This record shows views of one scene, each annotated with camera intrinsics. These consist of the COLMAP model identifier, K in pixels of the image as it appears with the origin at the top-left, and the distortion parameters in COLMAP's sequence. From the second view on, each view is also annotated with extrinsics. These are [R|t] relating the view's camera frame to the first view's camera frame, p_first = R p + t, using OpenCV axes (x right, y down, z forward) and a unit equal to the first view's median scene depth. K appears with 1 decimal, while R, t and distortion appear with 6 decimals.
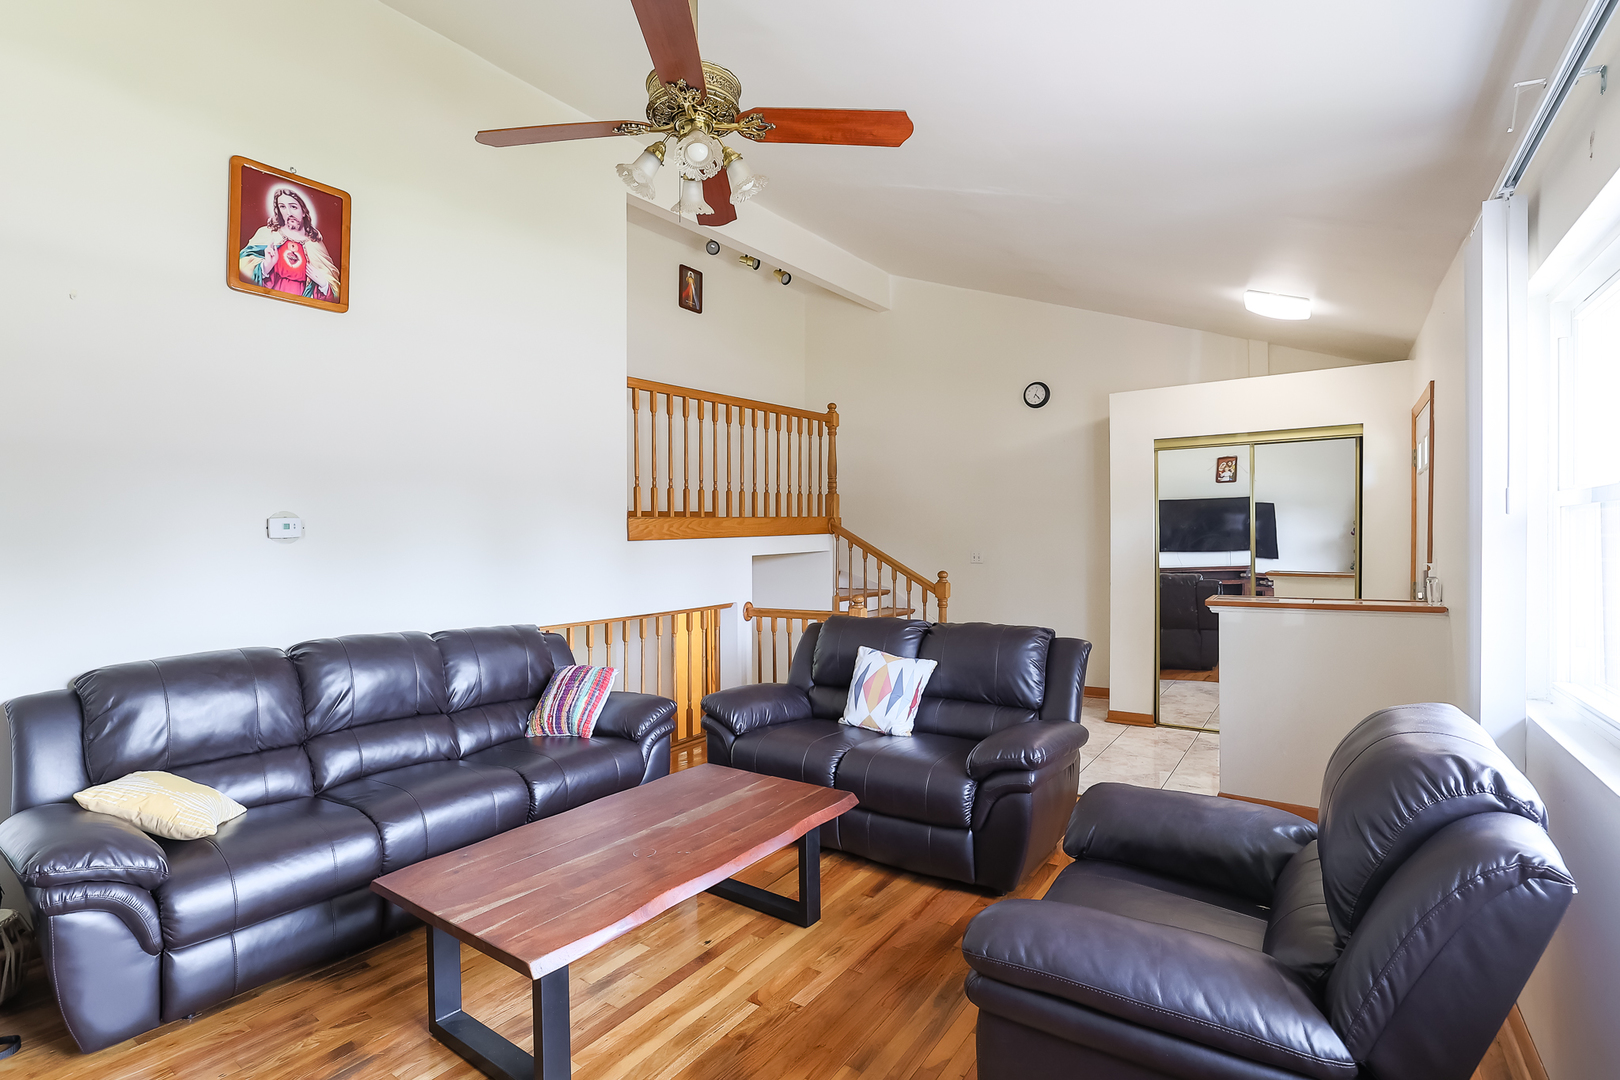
lens RADIAL K [[749.1, 0, 802.6], [0, 749.1, 535.1], [0, 0, 1]] dist [-0.050432, 0.020705]
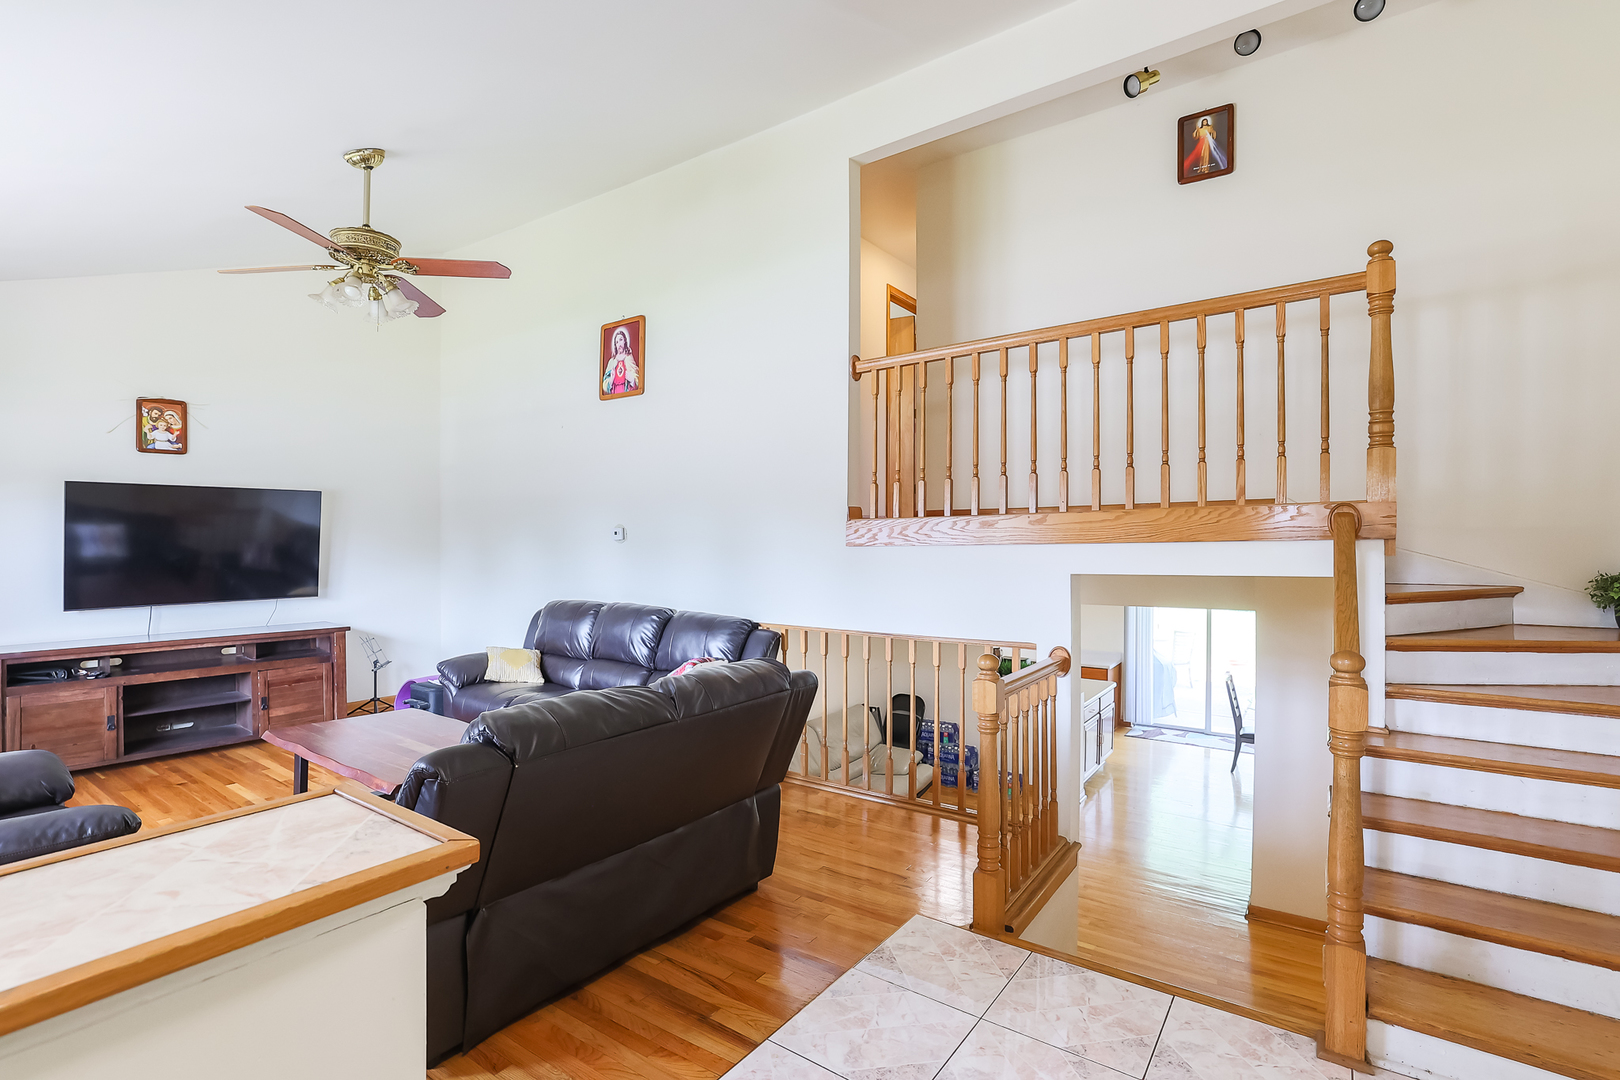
lens RADIAL K [[757.2, 0, 798.4], [0, 757.2, 539.6], [0, 0, 1]] dist [-0.054139, 0.020251]
pose [[-0.017744, 0.007312, -0.999816, 0.989605], [-0.004737, 0.999961, 0.007398, -0.012279], [0.999831, 0.004867, -0.017709, 1.418026]]
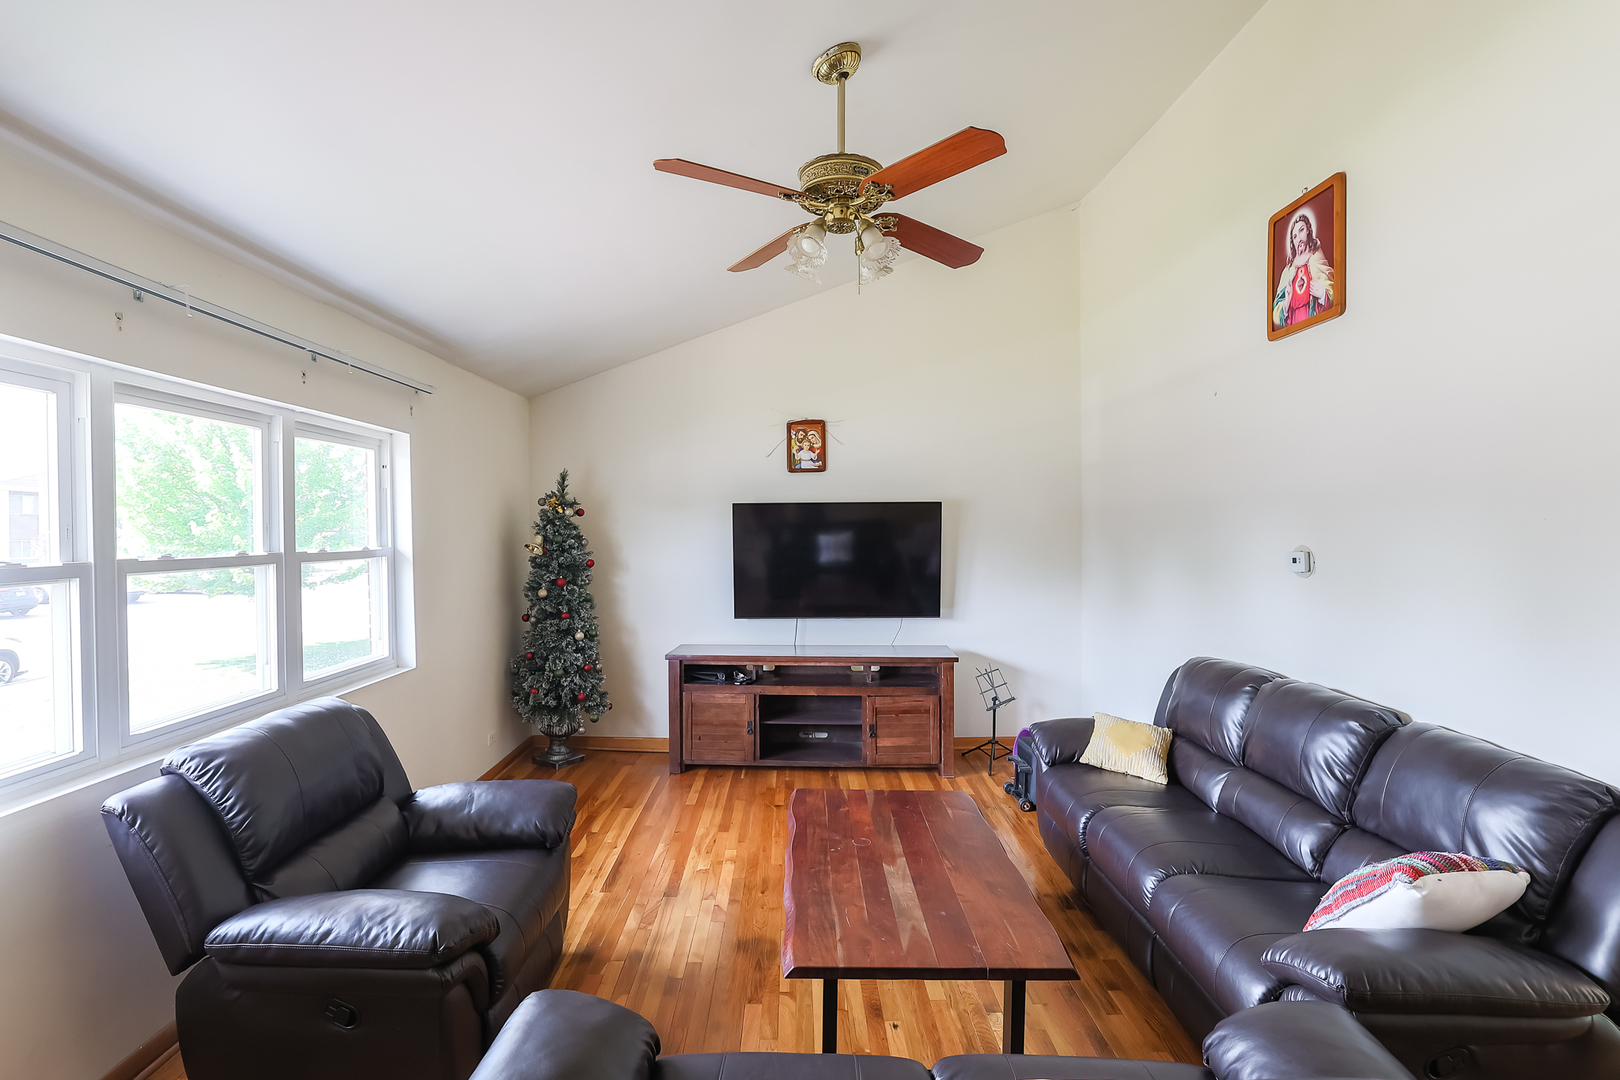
lens RADIAL K [[757.2, 0, 798.4], [0, 757.2, 539.6], [0, 0, 1]] dist [-0.054139, 0.020251]
pose [[-0.815504, 0.014395, -0.578572, 0.412231], [0.005053, 0.999830, 0.017755, -0.060231], [0.578729, 0.011556, -0.815438, 1.399941]]
